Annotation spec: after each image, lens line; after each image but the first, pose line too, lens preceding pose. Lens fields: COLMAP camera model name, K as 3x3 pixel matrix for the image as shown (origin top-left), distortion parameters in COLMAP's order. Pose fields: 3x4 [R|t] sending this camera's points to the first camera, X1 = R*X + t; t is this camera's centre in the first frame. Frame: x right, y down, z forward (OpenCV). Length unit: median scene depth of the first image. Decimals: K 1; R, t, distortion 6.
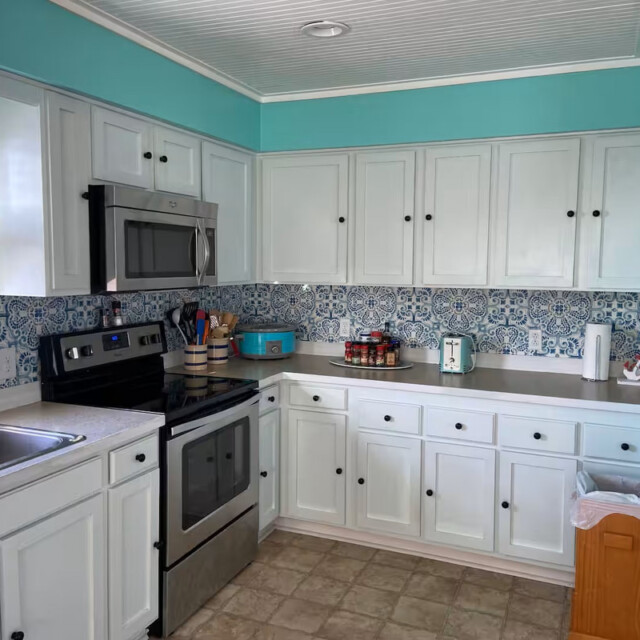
lens RADIAL K [[650.5, 0, 318.2], [0, 650.5, 320.0], [0, 0, 1]] dist [0.067134, 0.000000]
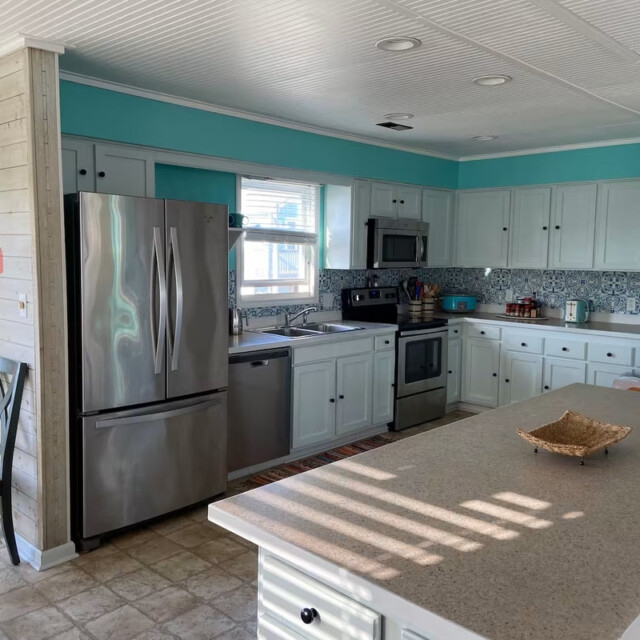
lens RADIAL K [[650.5, 0, 317.6], [0, 650.5, 316.5], [0, 0, 1]] dist [0.067134, 0.000000]
pose [[0.939620, 0.035797, -0.340342, 0.180877], [-0.034470, 0.999356, 0.009946, 0.077215], [0.340479, 0.002386, 0.940249, -0.818791]]
